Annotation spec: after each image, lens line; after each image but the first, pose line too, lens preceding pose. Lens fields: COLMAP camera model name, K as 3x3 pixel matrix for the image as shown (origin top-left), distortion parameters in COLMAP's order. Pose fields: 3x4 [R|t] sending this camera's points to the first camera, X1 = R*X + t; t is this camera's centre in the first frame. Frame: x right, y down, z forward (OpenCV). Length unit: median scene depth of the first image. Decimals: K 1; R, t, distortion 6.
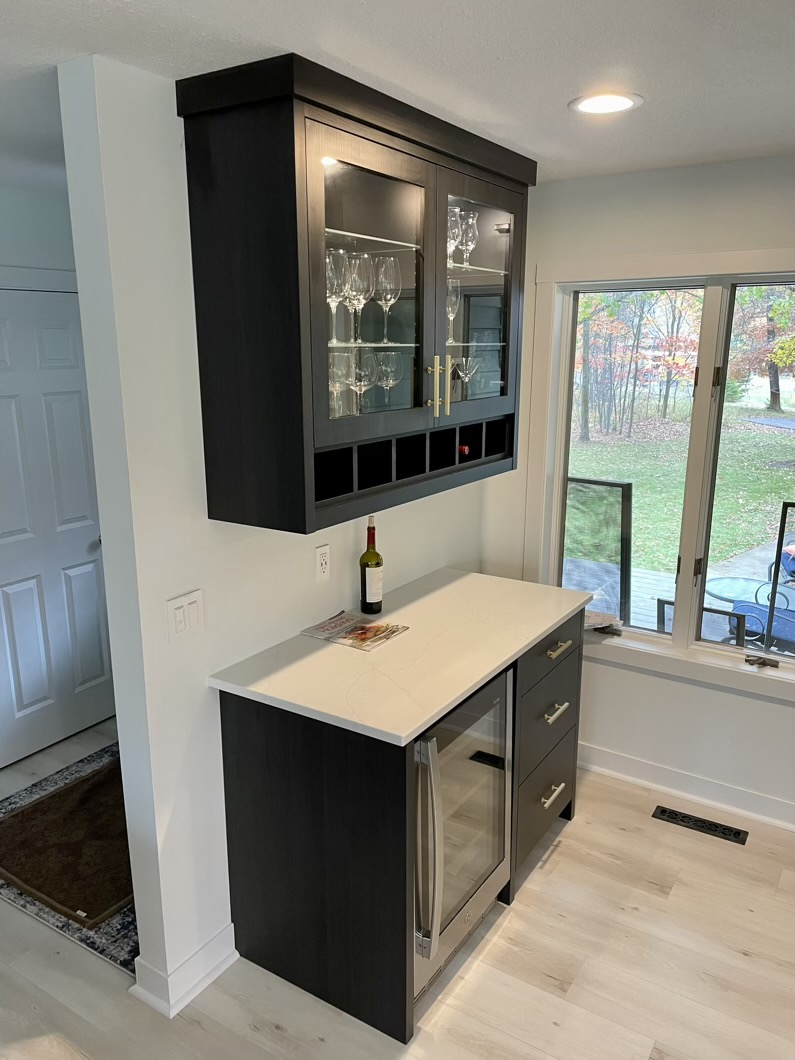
lens RADIAL K [[802.3, 0, 397.5], [0, 802.3, 530.0], [0, 0, 1]] dist [0.102363, -0.134347]
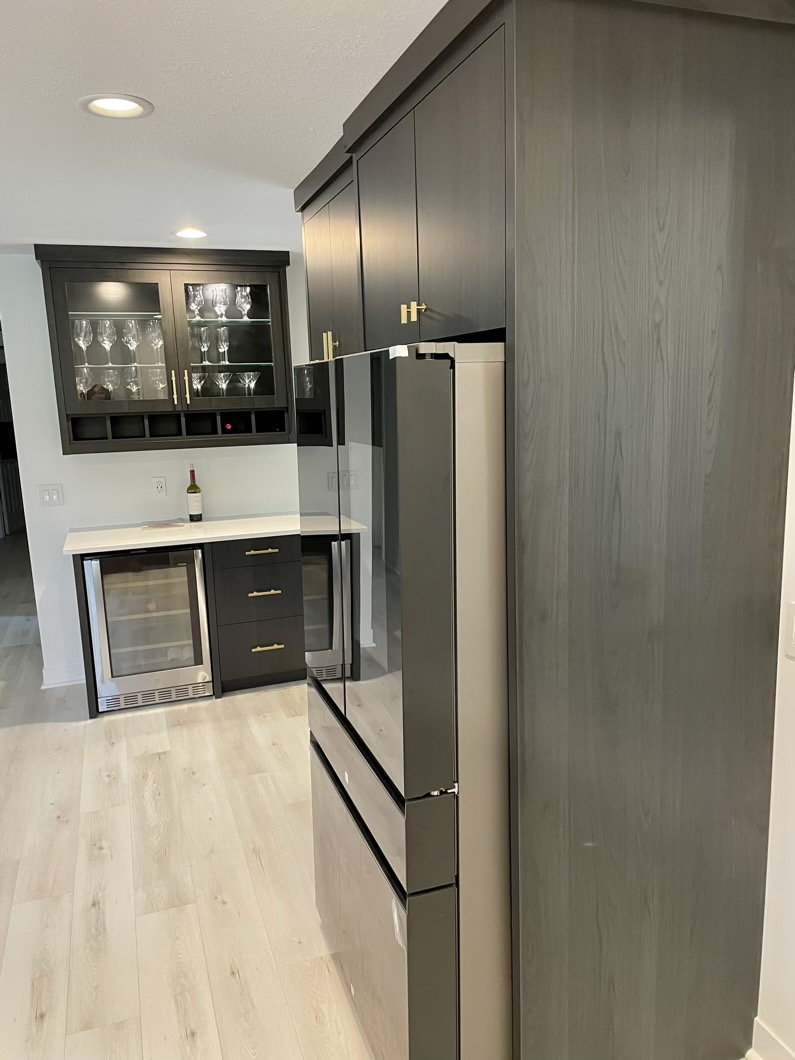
lens RADIAL K [[802.3, 0, 397.5], [0, 802.3, 530.0], [0, 0, 1]] dist [0.102363, -0.134347]
pose [[0.794325, 0.086884, -0.601247, 1.476736], [-0.114316, 0.993416, -0.007472, 0.092907], [0.596640, 0.074668, 0.799028, -0.128710]]
